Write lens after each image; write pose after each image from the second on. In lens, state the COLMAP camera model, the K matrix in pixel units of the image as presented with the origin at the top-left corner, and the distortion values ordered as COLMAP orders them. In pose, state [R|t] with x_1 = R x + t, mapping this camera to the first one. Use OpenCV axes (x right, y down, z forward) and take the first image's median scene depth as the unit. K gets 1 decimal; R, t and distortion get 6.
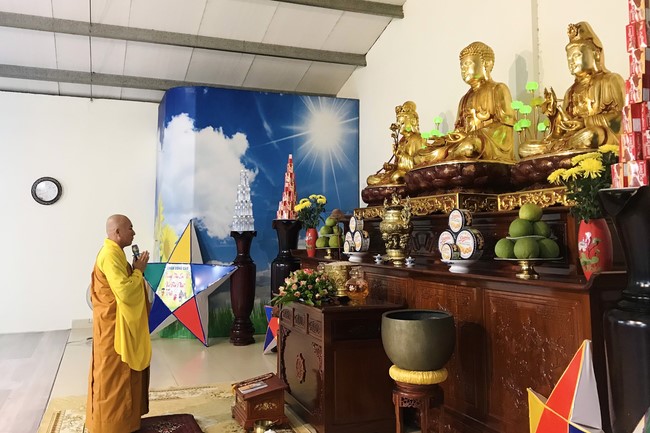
lens RADIAL K [[573.9, 0, 314.6], [0, 573.9, 183.1], [0, 0, 1]] dist [0.028071, -0.014826]
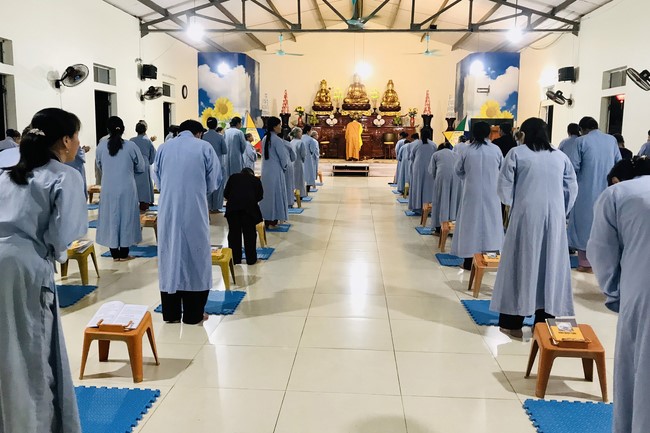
lens RADIAL K [[558.8, 0, 325.1], [0, 558.8, 208.5], [0, 0, 1]] dist [0.063406, -0.120020]
pose [[0.403156, -0.111790, 0.908277, -2.434090], [-0.098094, 0.981513, 0.164345, 0.049058], [-0.909858, -0.155354, 0.384737, -0.324564]]
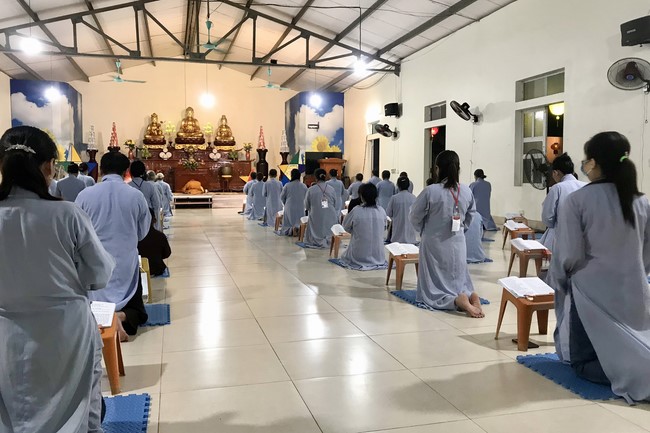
lens RADIAL K [[544.4, 0, 325.0], [0, 544.4, 216.5], [0, 0, 1]] dist [0.115423, -0.360174]
pose [[0.082841, -0.066901, 0.994315, -2.442082], [-0.090539, 0.993113, 0.074364, 0.103193], [-0.992441, -0.096184, 0.076213, -0.218693]]
